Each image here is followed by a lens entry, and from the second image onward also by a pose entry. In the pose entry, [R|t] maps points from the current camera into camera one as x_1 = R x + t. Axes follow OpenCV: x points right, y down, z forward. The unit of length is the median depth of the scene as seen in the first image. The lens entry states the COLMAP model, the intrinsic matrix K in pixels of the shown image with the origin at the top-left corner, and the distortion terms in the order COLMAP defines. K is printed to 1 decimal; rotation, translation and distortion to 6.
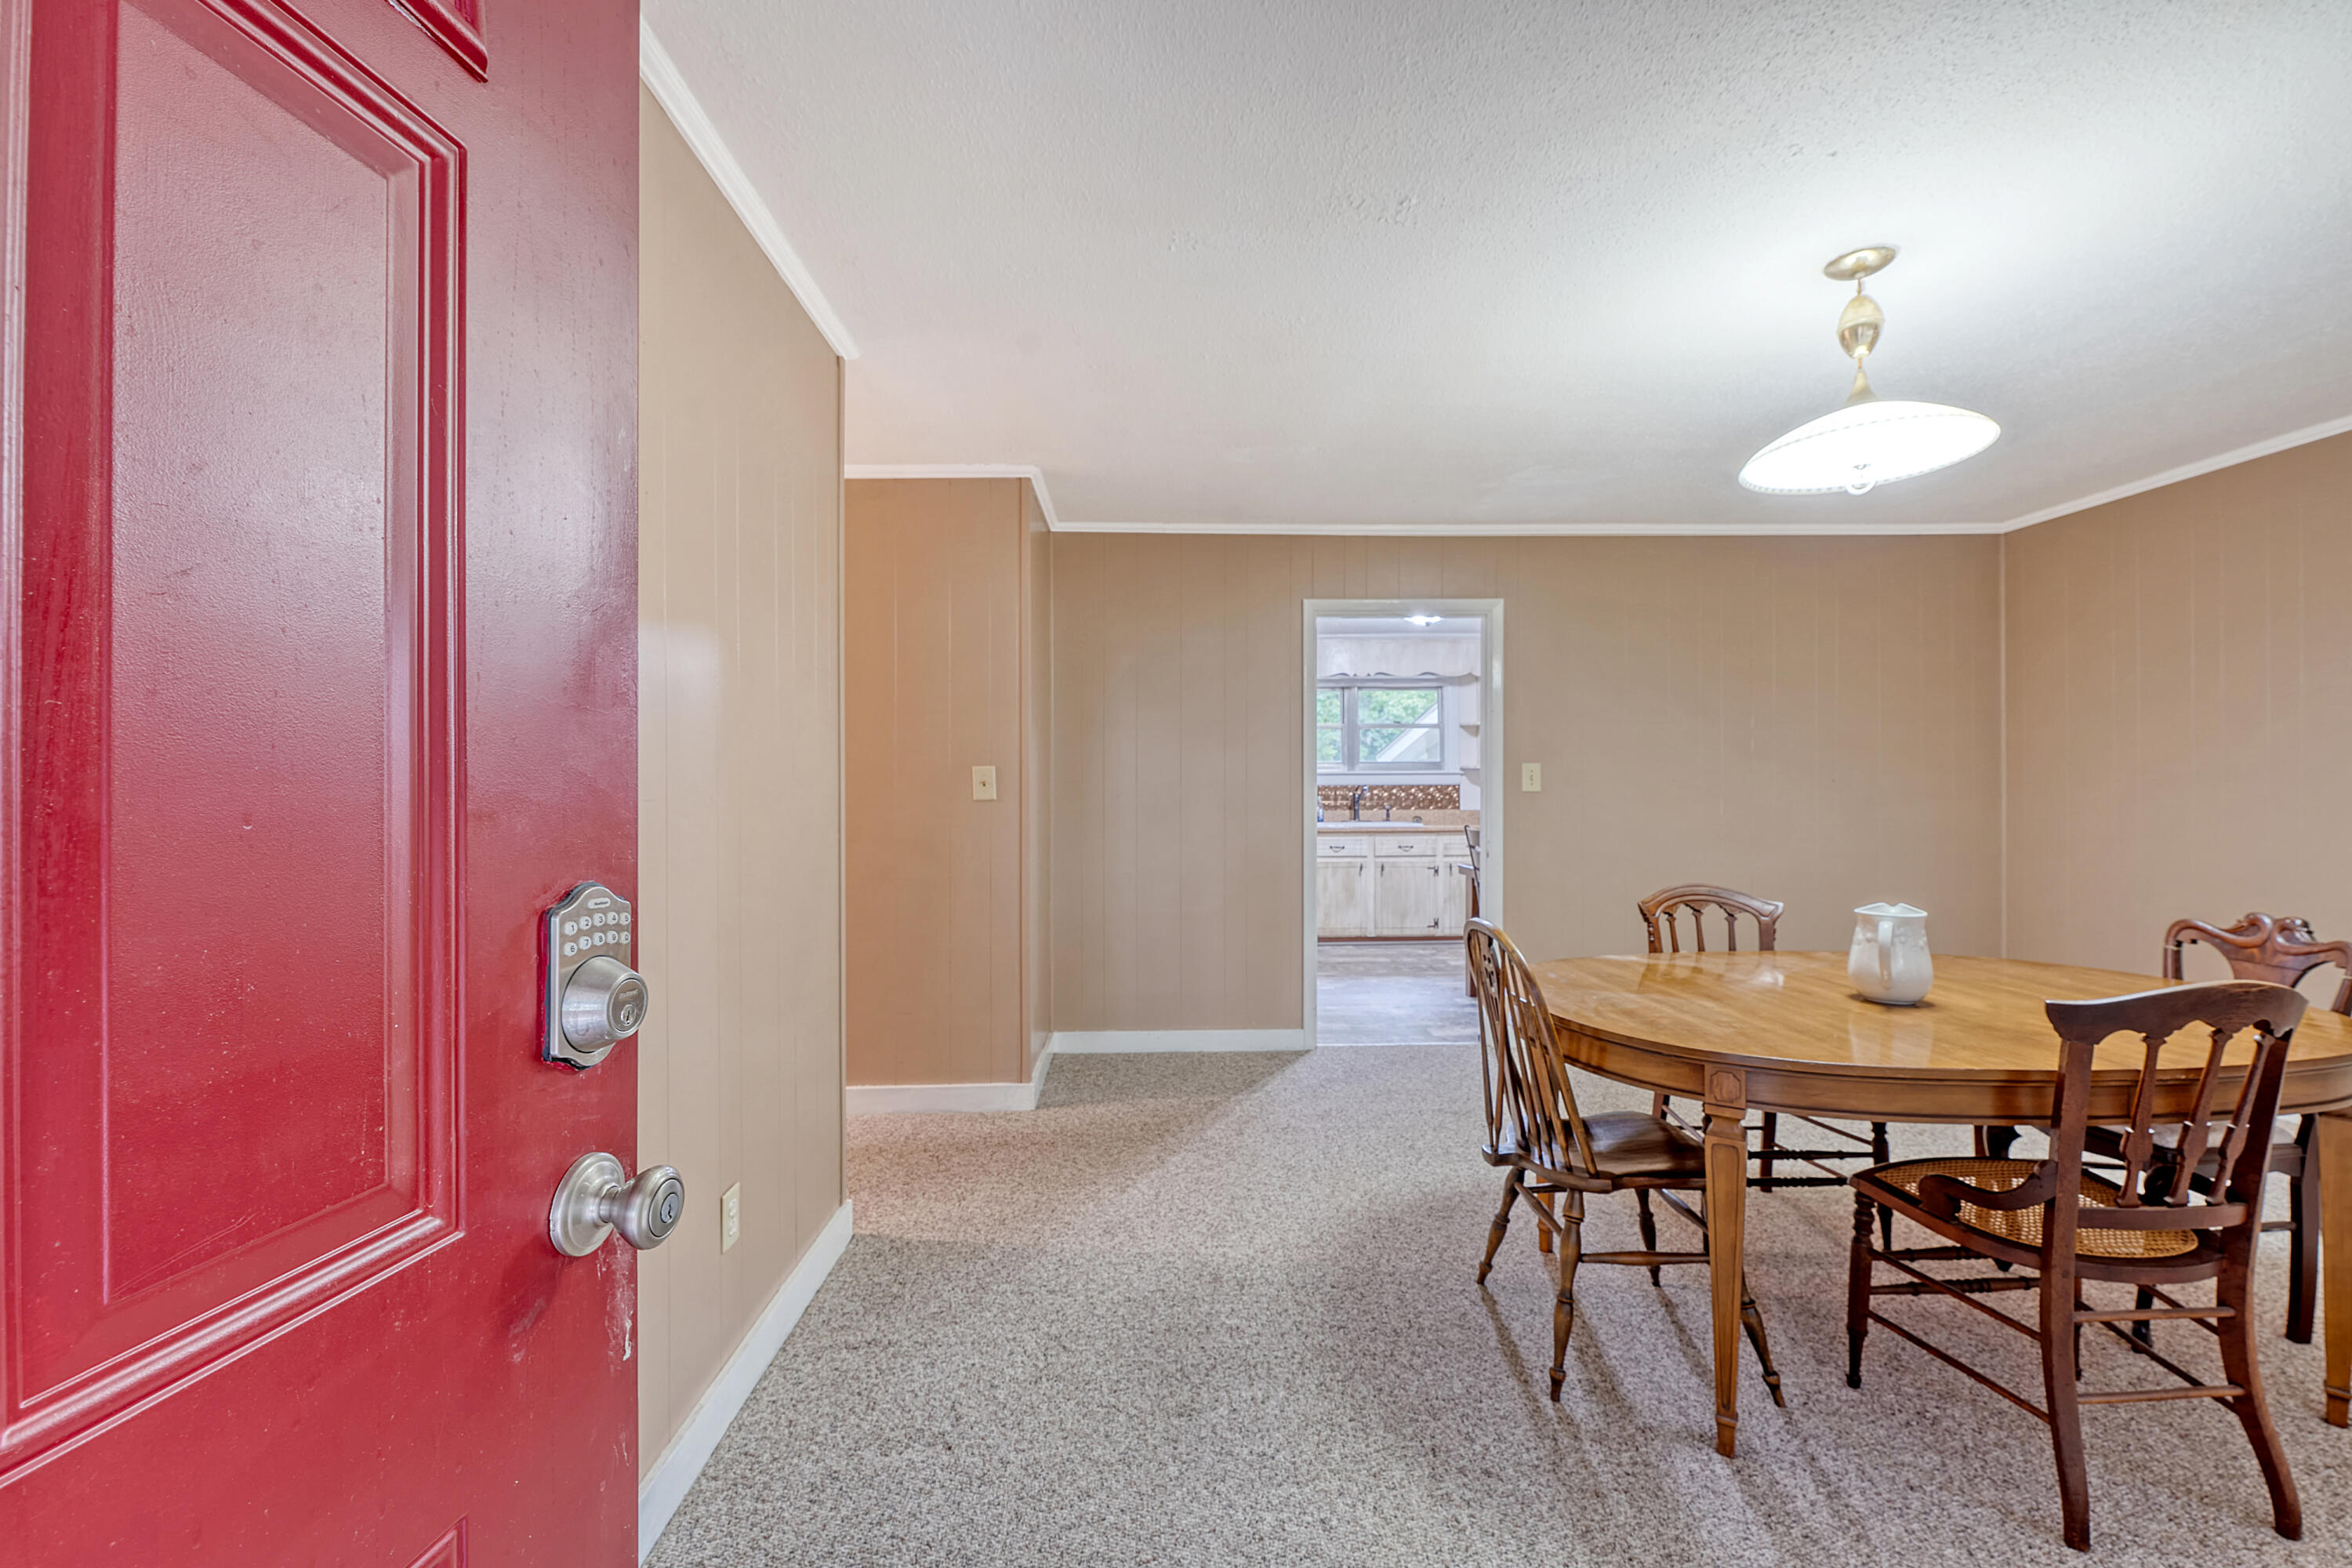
lens RADIAL K [[955.7, 0, 1176.9], [0, 955.7, 796.8], [0, 0, 1]] dist [0.001431, -0.001753]
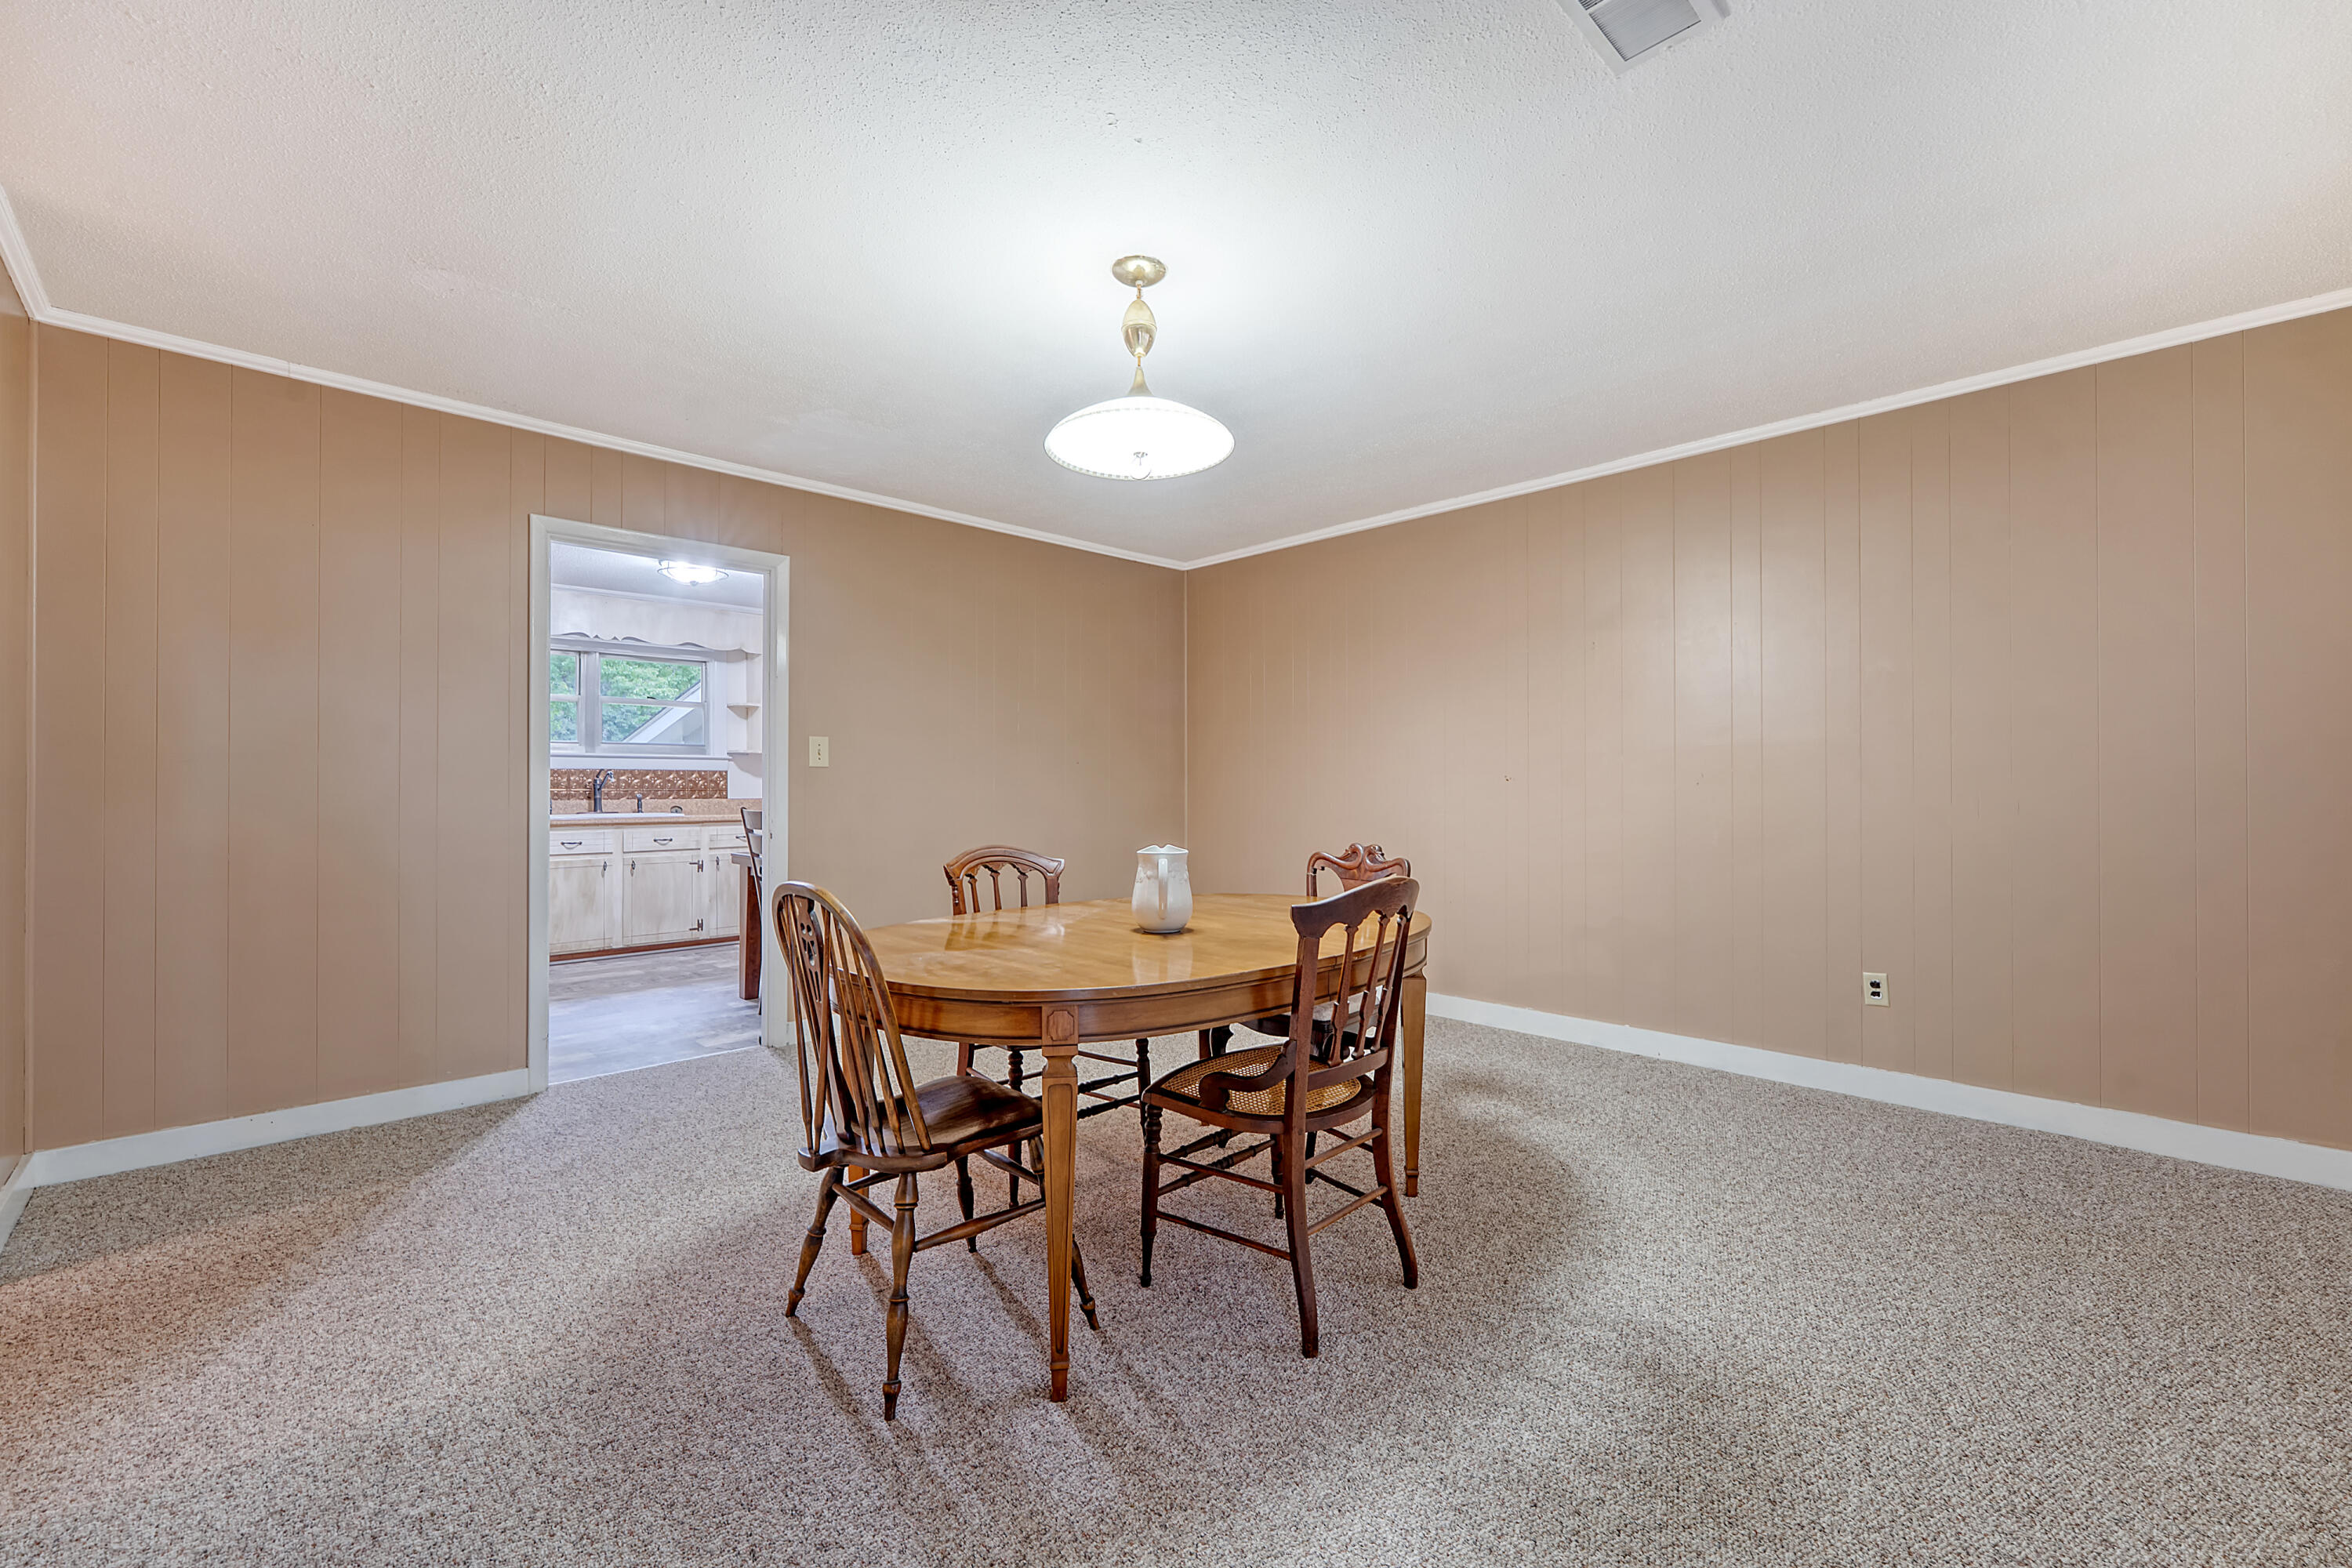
lens RADIAL K [[955.7, 0, 1174.5], [0, 955.7, 787.5], [0, 0, 1]] dist [0.001431, -0.001753]
pose [[0.740621, 0.003646, 0.671913, -0.003292], [0.004187, 0.999941, -0.010042, 0.055328], [-0.671910, 0.010251, 0.740562, 0.151589]]
